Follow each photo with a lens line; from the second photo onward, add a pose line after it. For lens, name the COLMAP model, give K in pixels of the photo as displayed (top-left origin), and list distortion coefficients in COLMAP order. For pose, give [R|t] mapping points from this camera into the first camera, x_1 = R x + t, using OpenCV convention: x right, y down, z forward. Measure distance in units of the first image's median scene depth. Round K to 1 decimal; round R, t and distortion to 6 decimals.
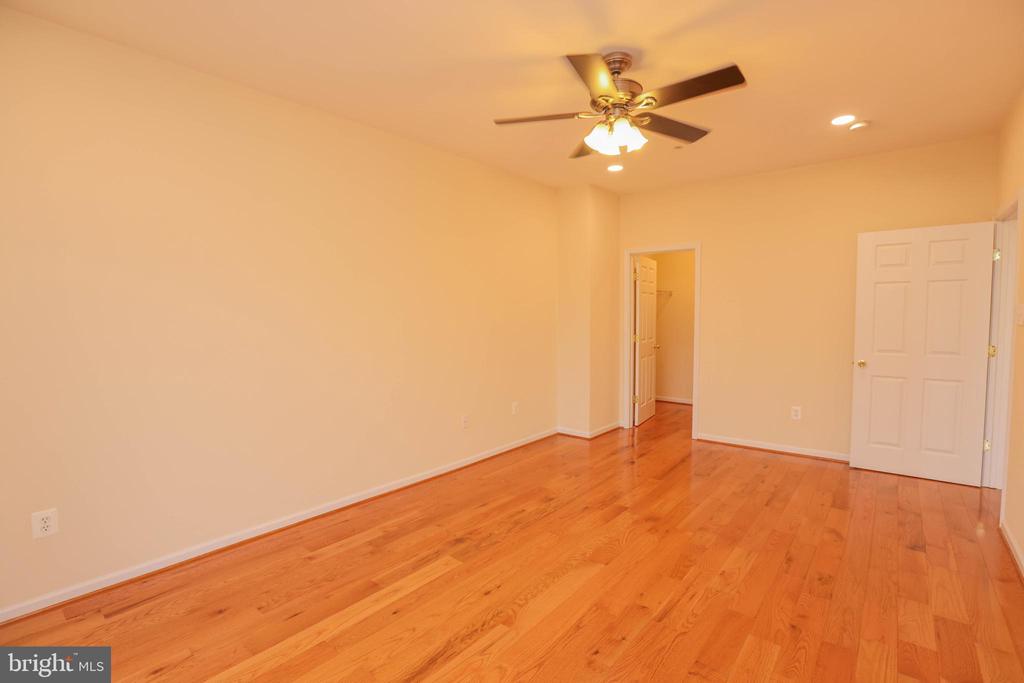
lens RADIAL K [[473.0, 0, 512.0], [0, 473.0, 341.5], [0, 0, 1]] dist [-0.040008, 0.000328]
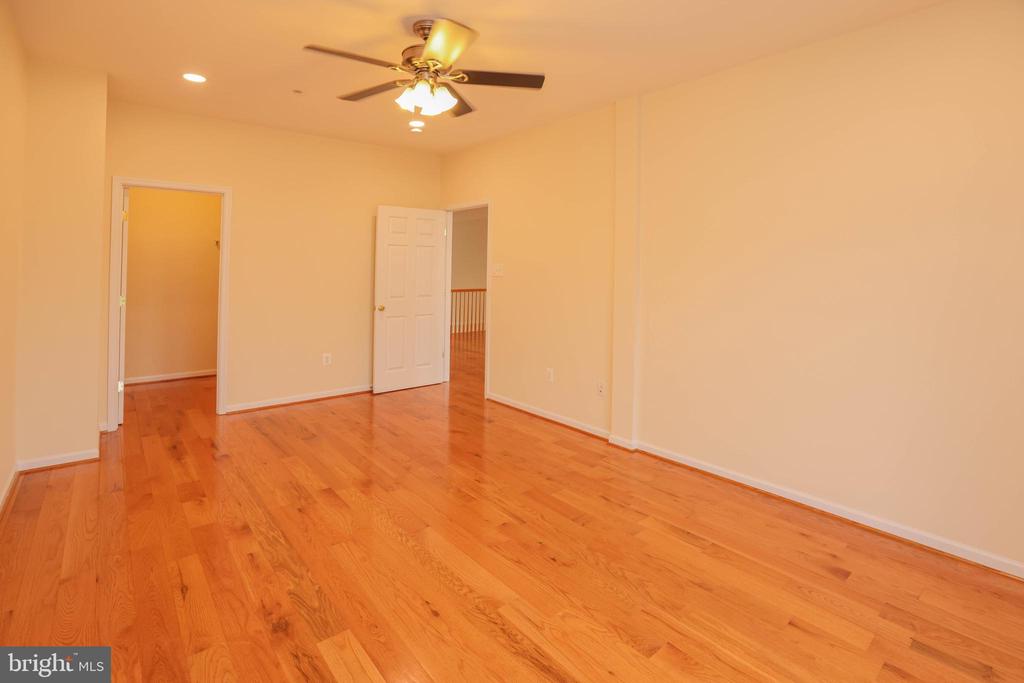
lens RADIAL K [[494.9, 0, 512.1], [0, 494.9, 268.7], [0, 0, 1]] dist [-0.023599, 0.000994]
pose [[0.187385, 0.005905, 0.982269, -0.691399], [0.046620, 0.998802, -0.014898, -0.032247], [-0.981180, 0.048585, 0.186885, 0.545237]]
